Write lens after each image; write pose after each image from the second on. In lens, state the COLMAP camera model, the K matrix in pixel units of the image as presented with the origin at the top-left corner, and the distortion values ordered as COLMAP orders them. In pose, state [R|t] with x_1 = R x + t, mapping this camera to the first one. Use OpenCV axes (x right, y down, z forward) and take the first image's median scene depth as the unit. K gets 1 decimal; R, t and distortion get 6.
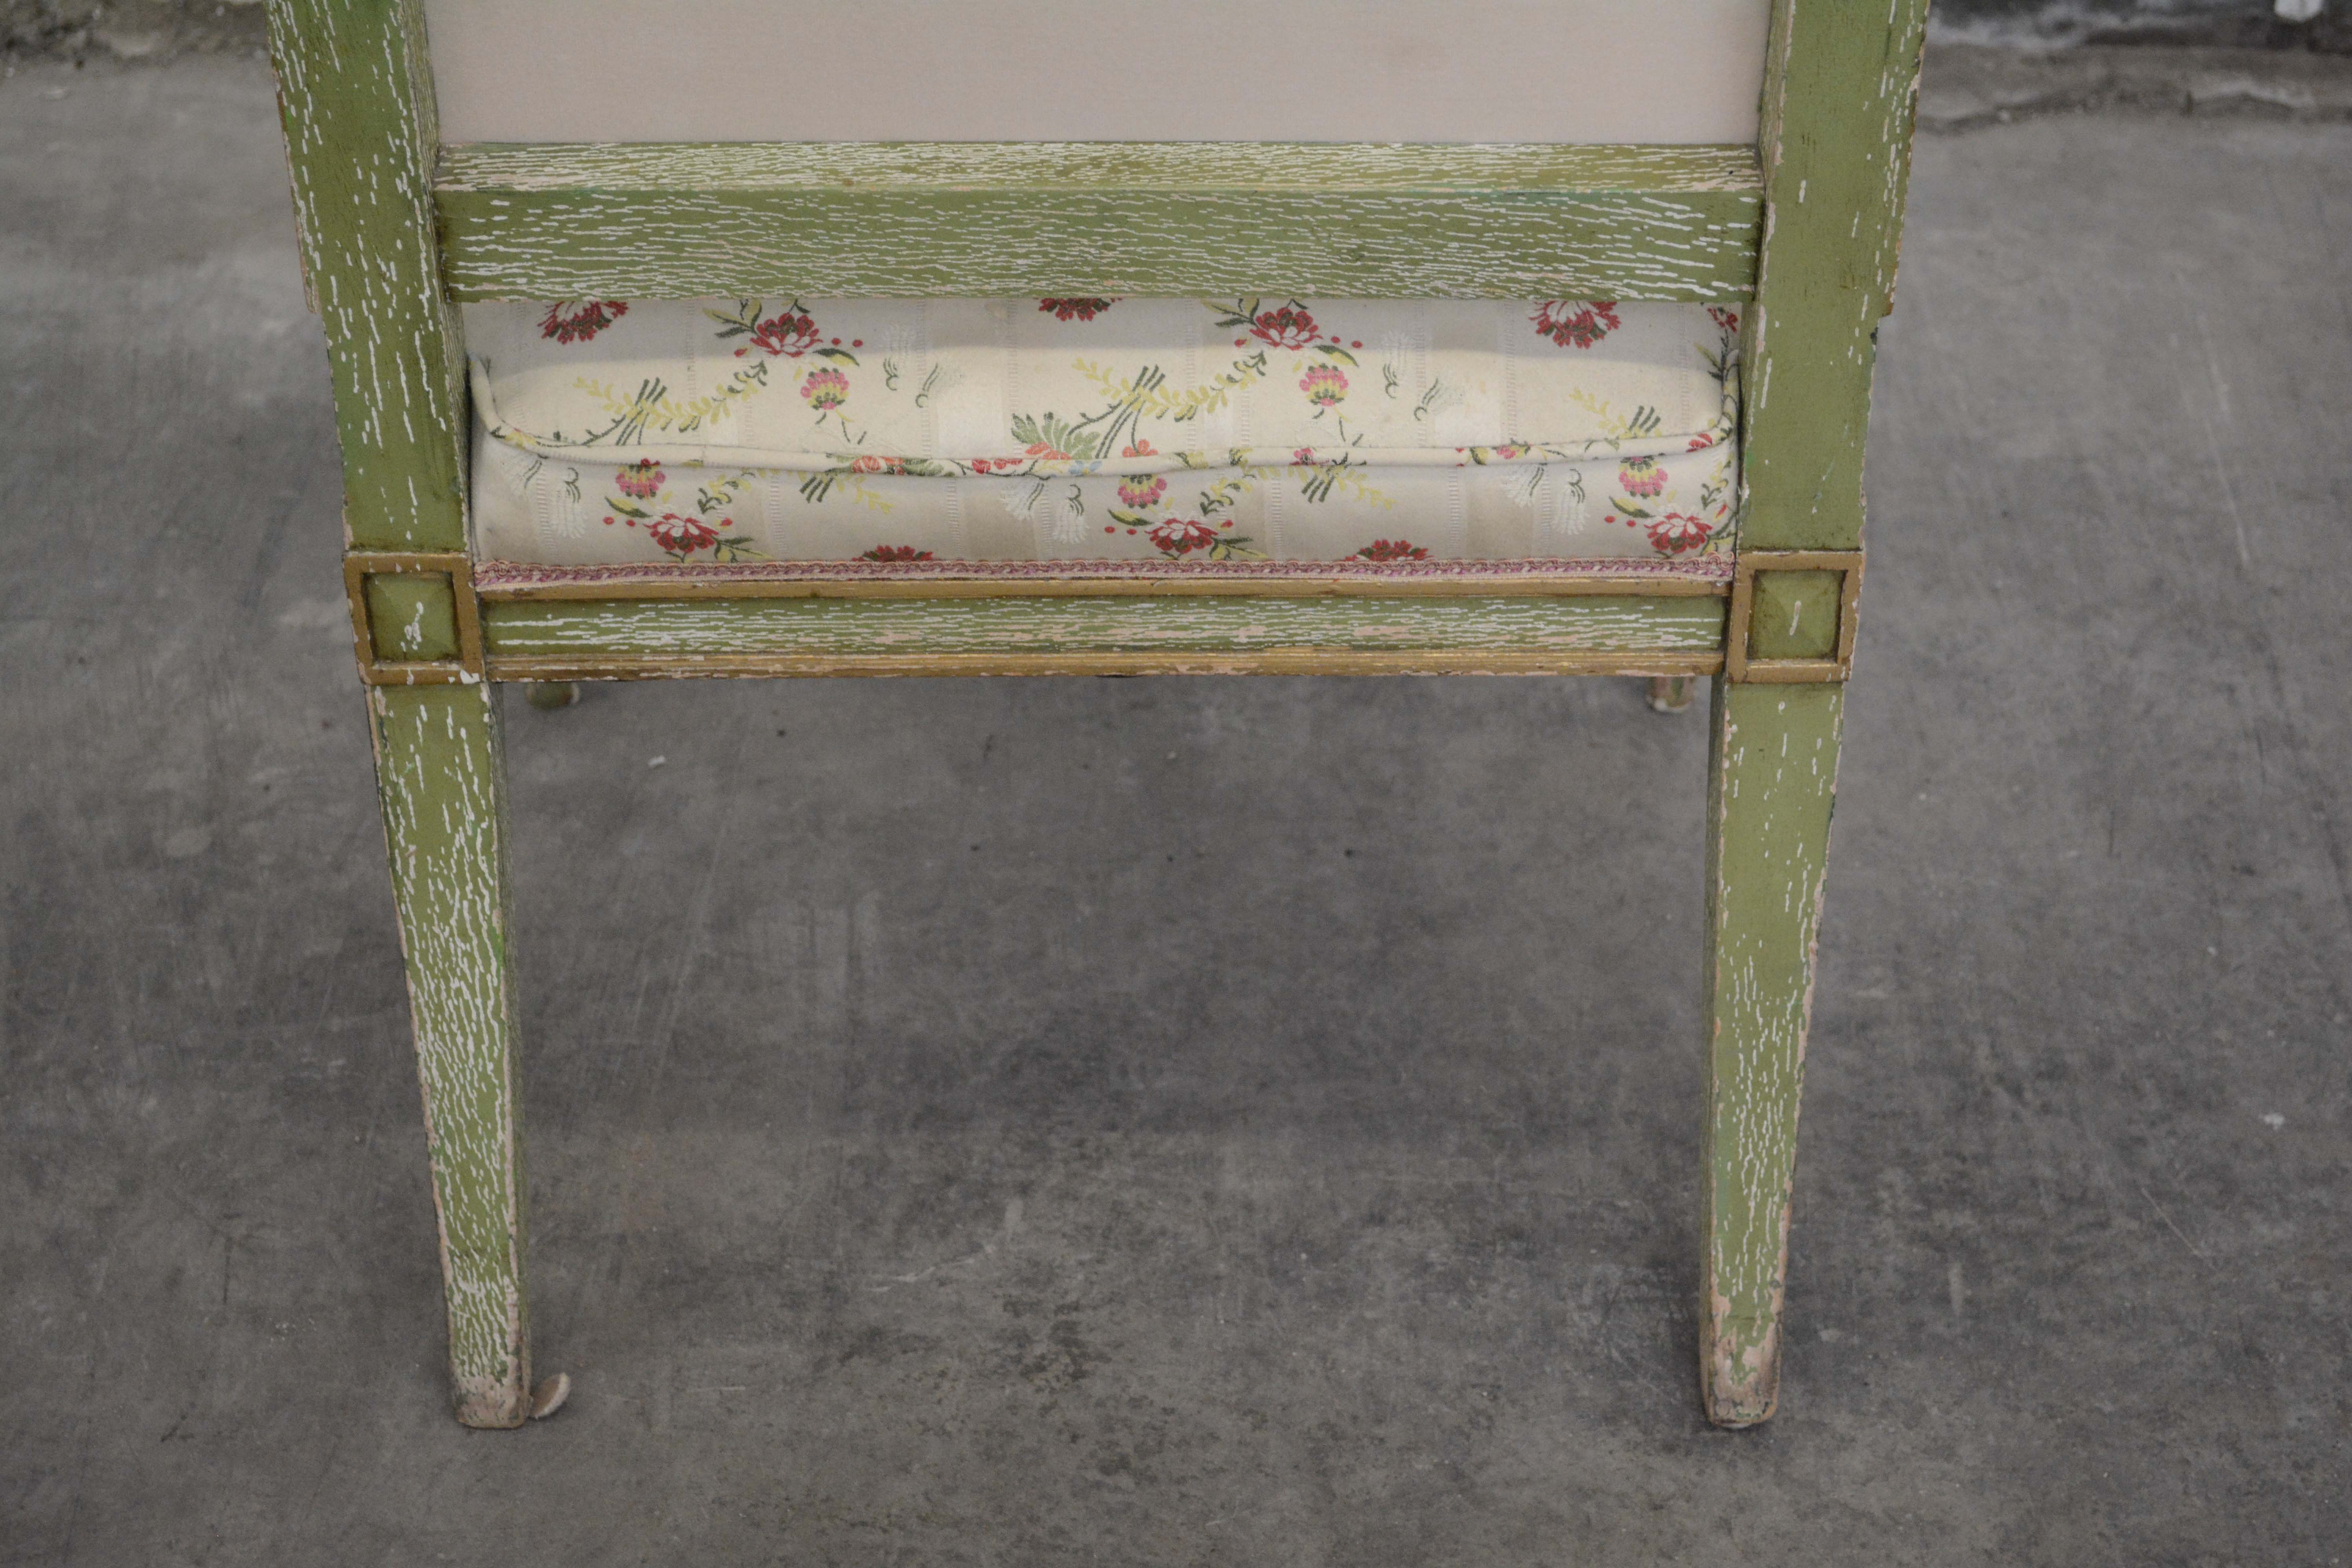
lens RADIAL K [[4147.4, 0, 1167.2], [0, 4147.4, 762.7], [0, 0, 1]] dist [0.005153, 0.054504]
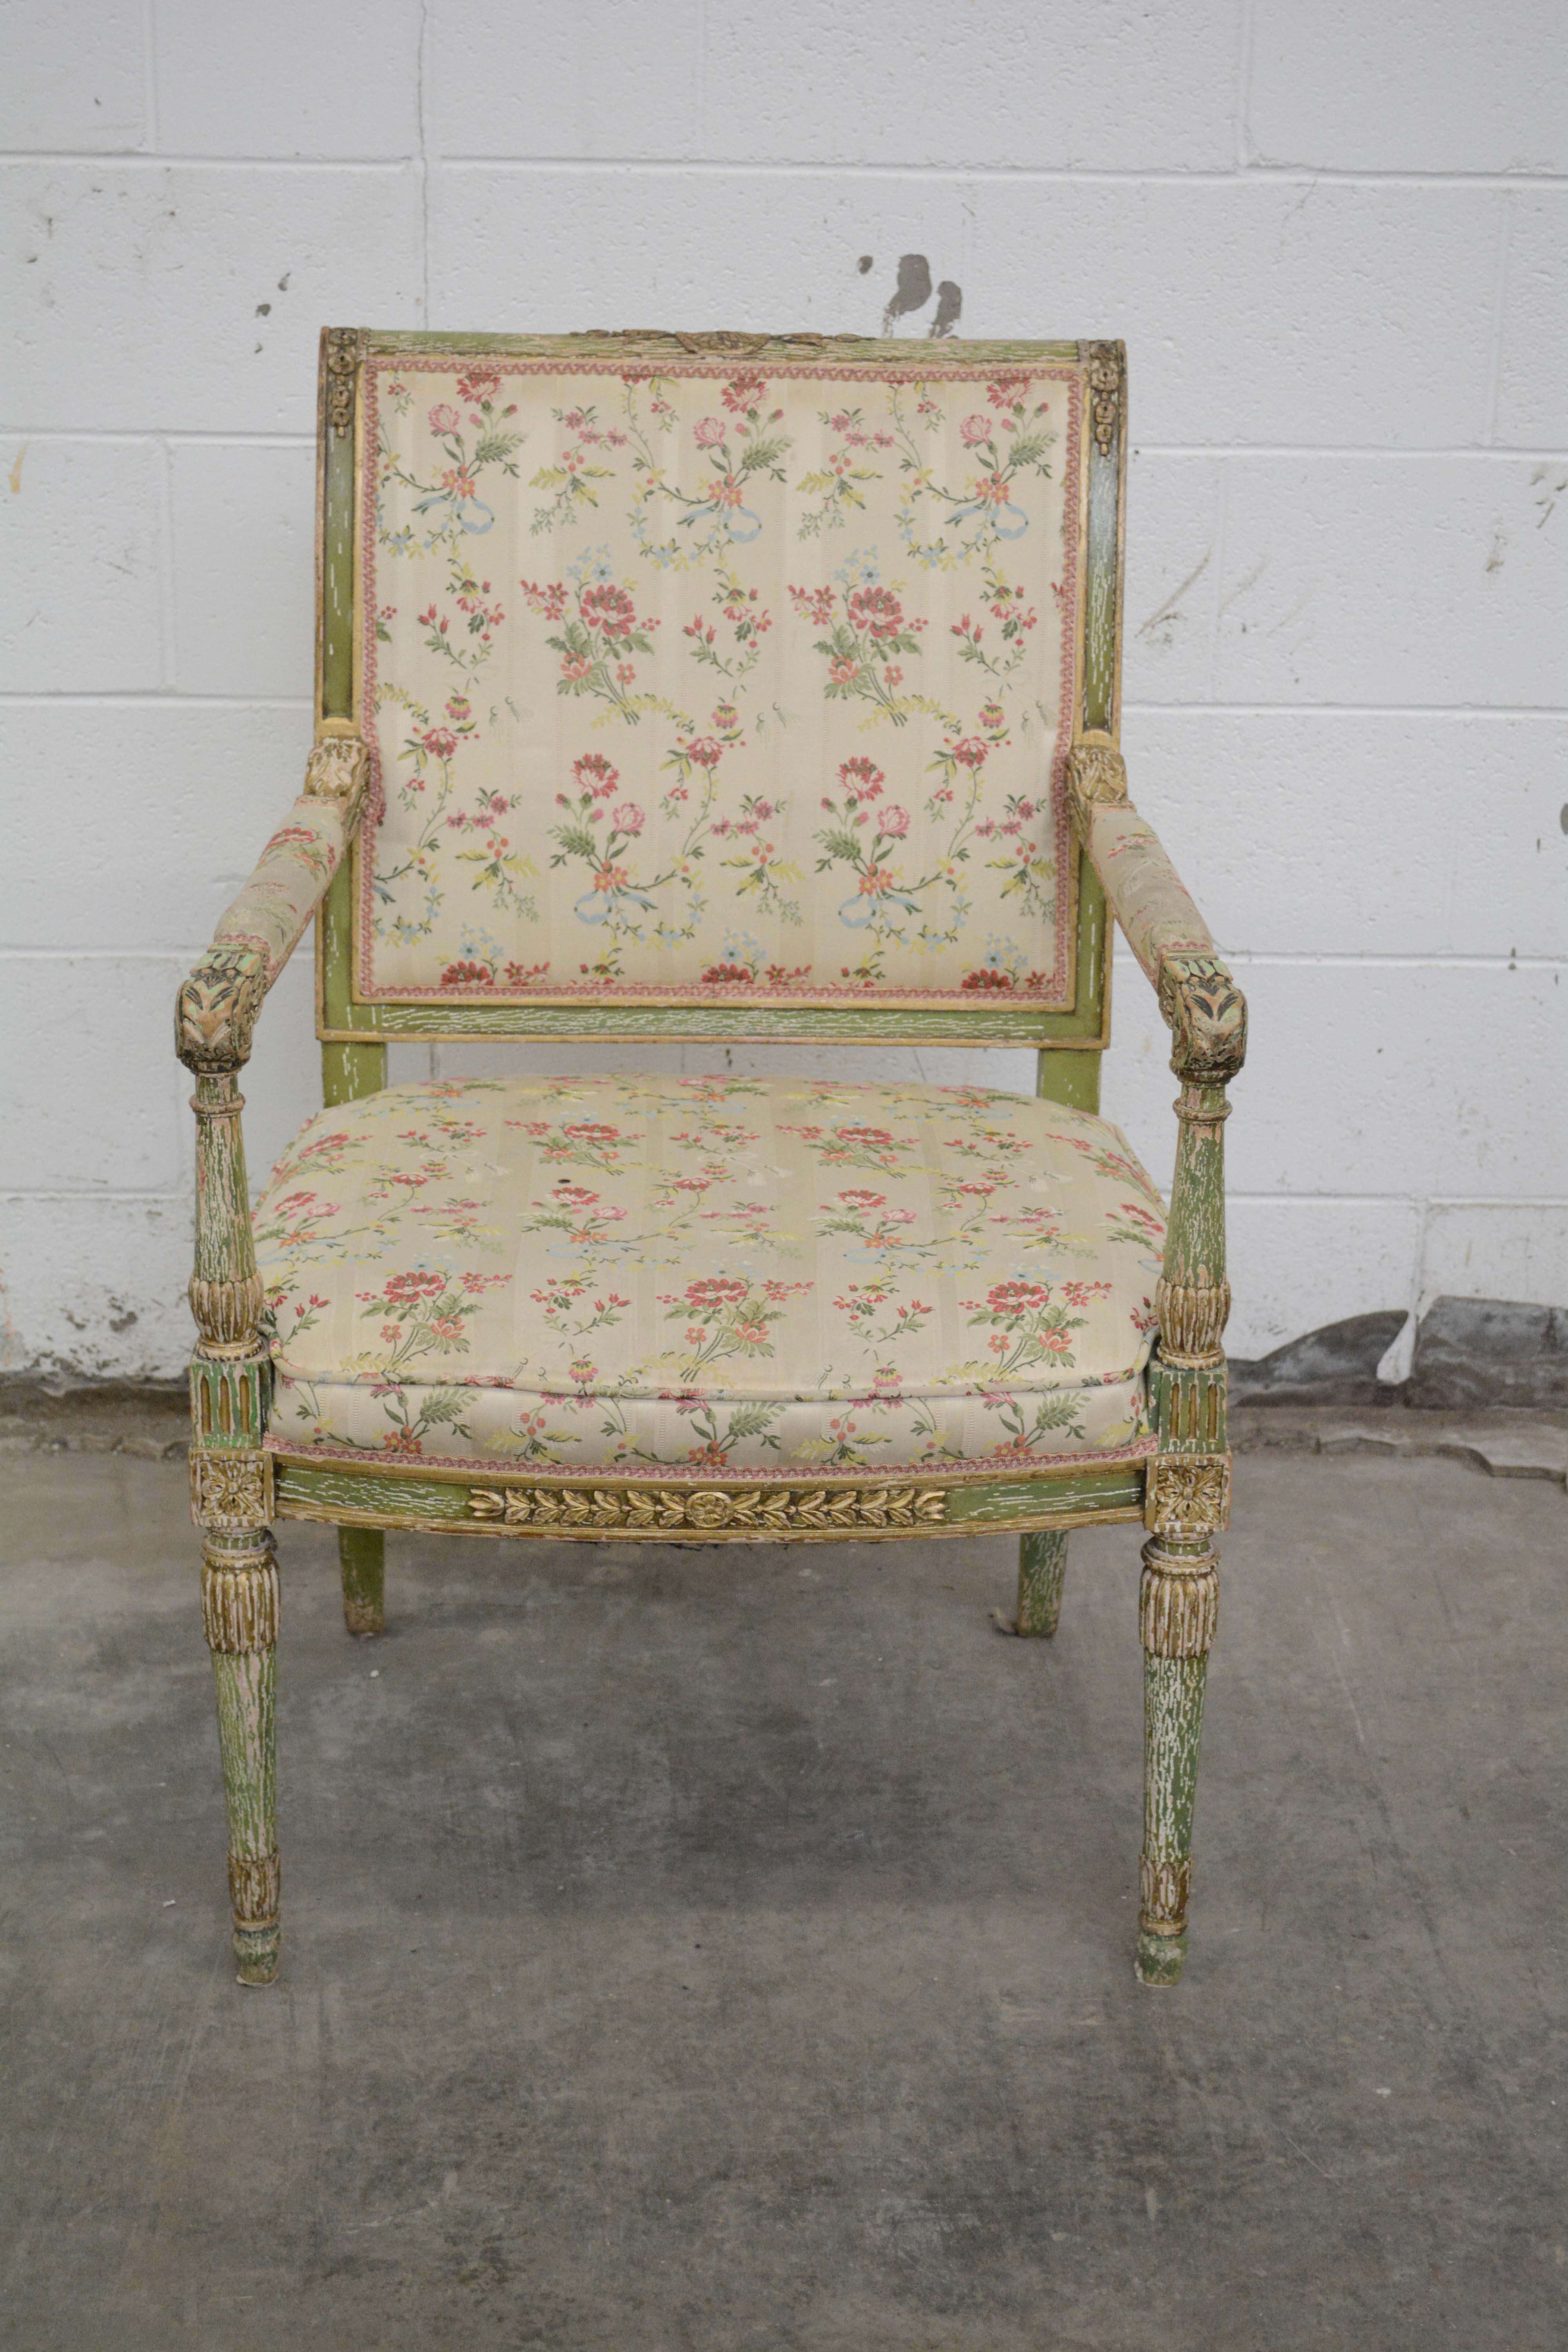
lens RADIAL K [[3885.8, 0, 754.8], [0, 3885.8, 1204.2], [0, 0, 1]] dist [-0.006750, 0.074557]
pose [[0.998053, -0.021093, 0.058699, -0.005759], [0.036965, 0.958039, -0.284244, 0.159143], [-0.050240, 0.285860, 0.956953, -0.279163]]
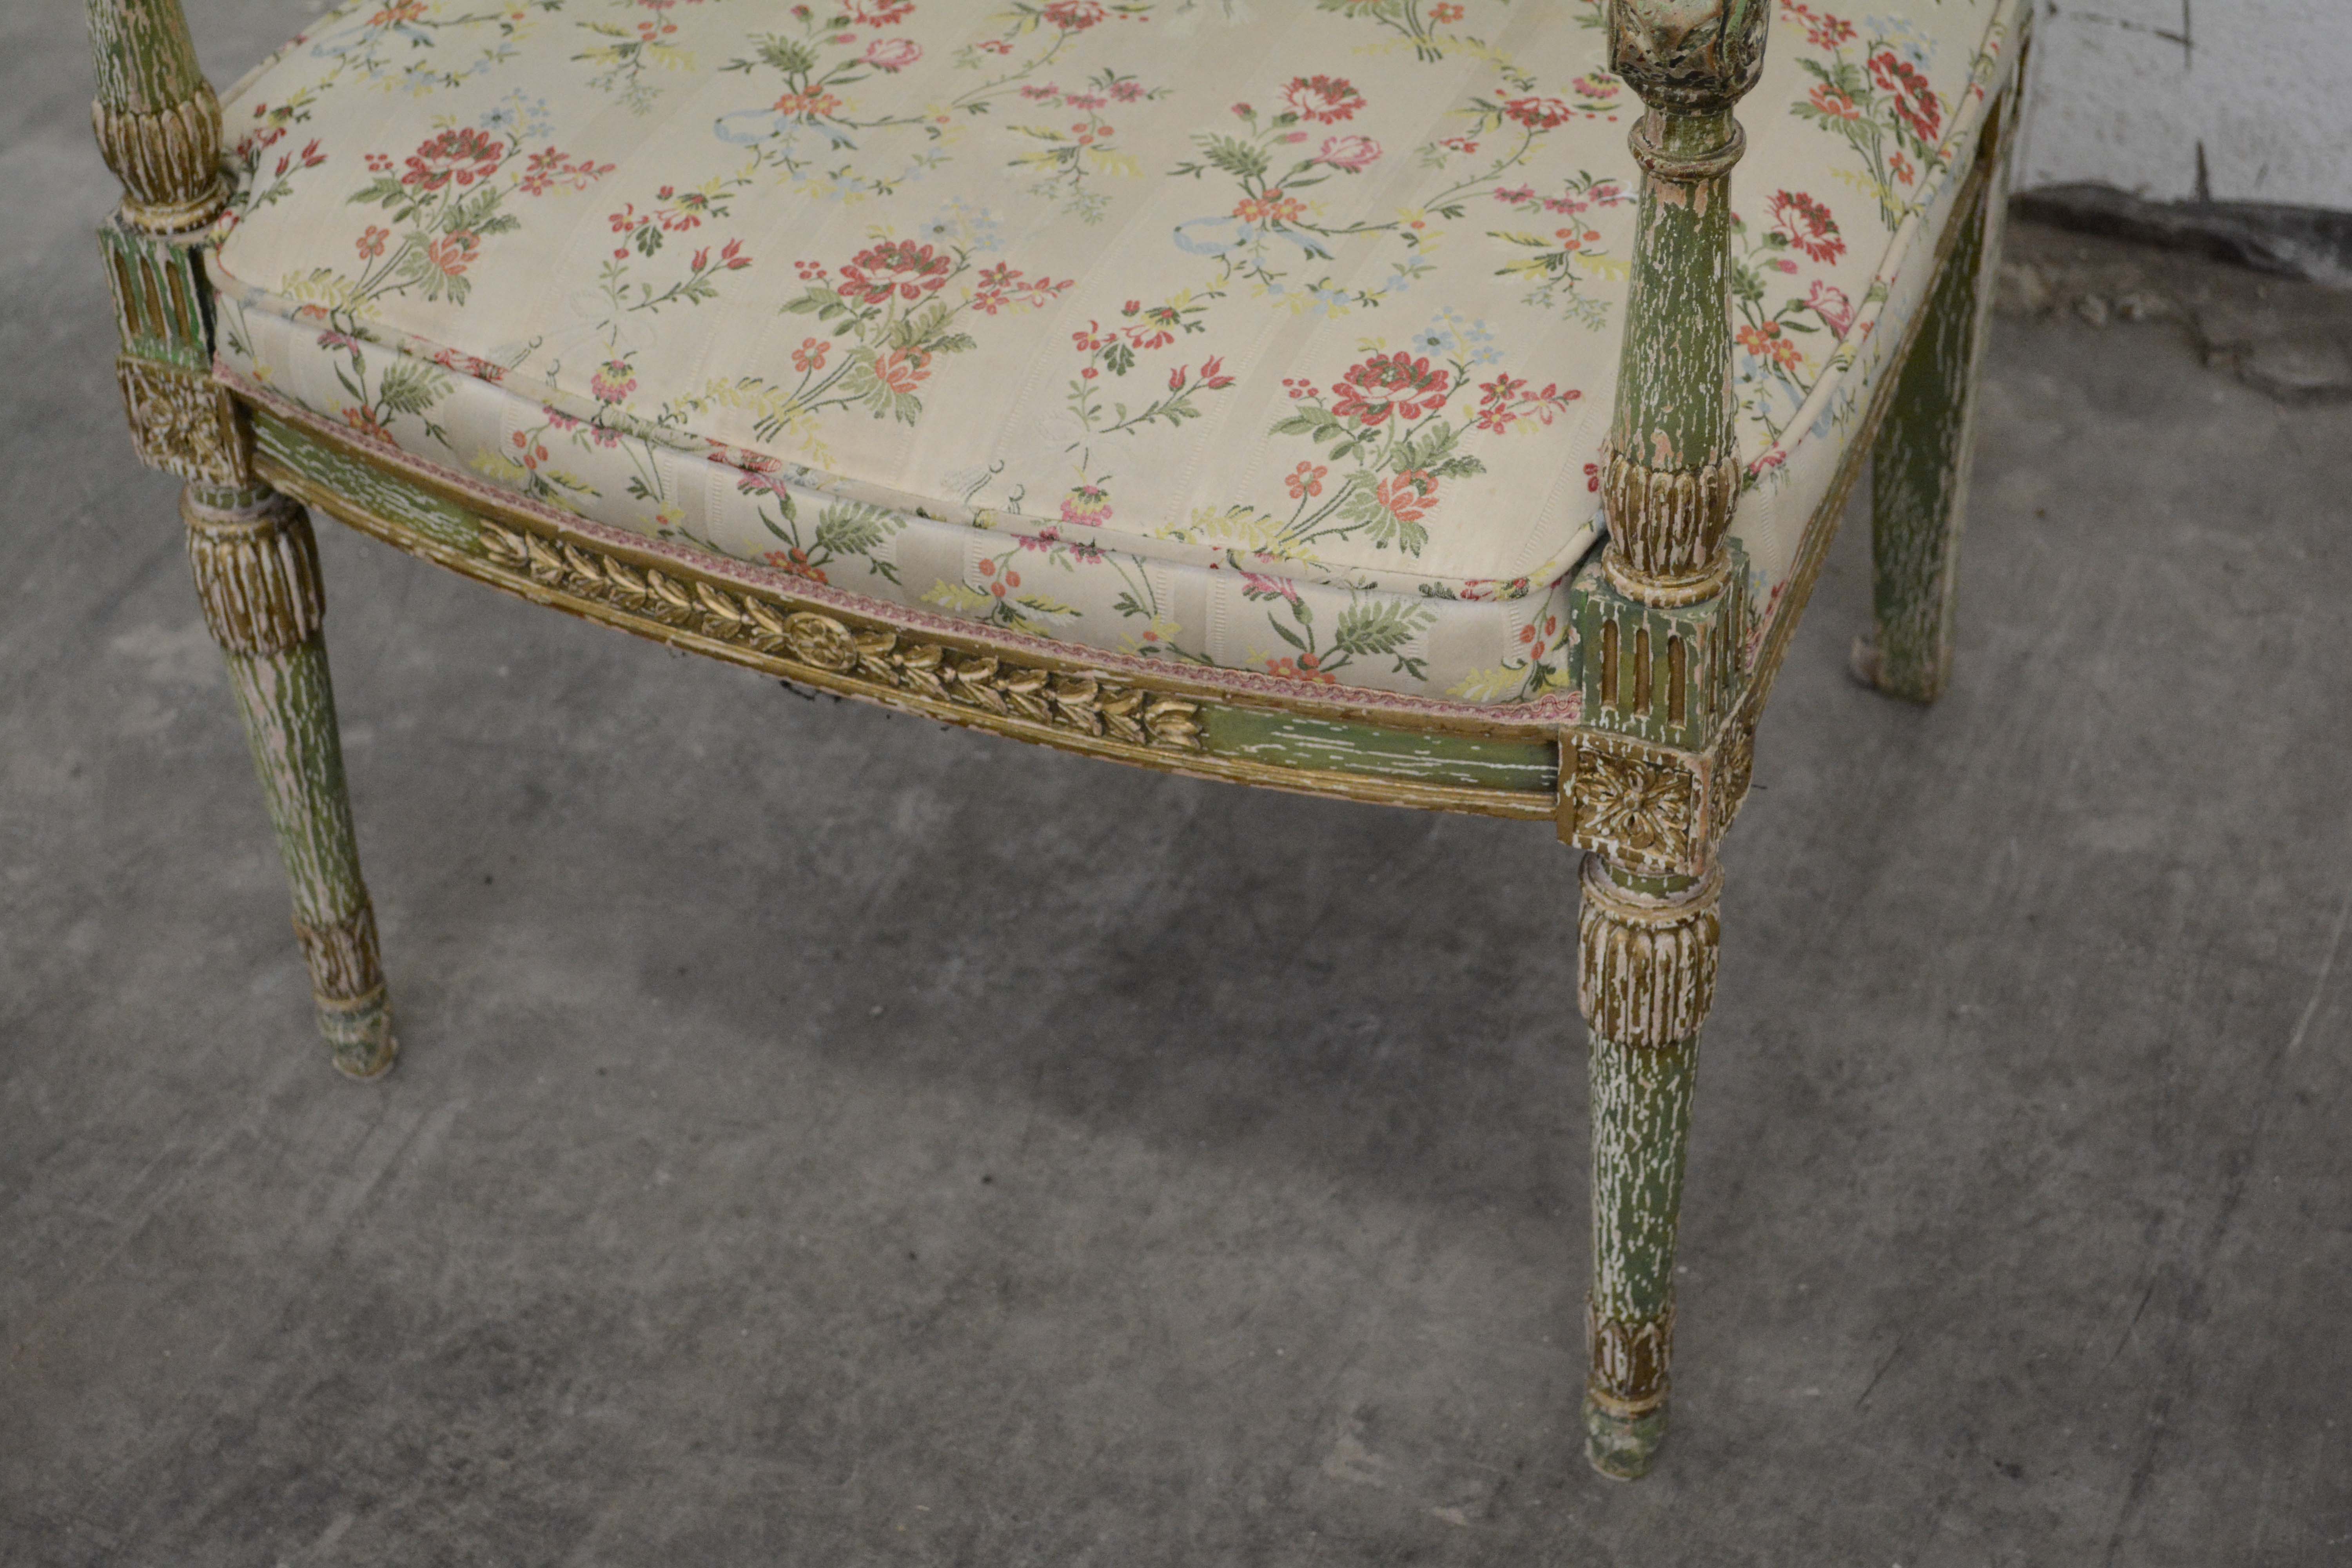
lens RADIAL K [[4136.5, 0, 1165.9], [0, 4136.5, 759.4], [0, 0, 1]] dist [0.014125, -0.013746]
pose [[0.928403, 0.205592, -0.309515, 0.348541], [-0.189824, 0.978506, 0.080575, -0.148768], [0.319428, -0.016053, 0.947475, 0.217058]]
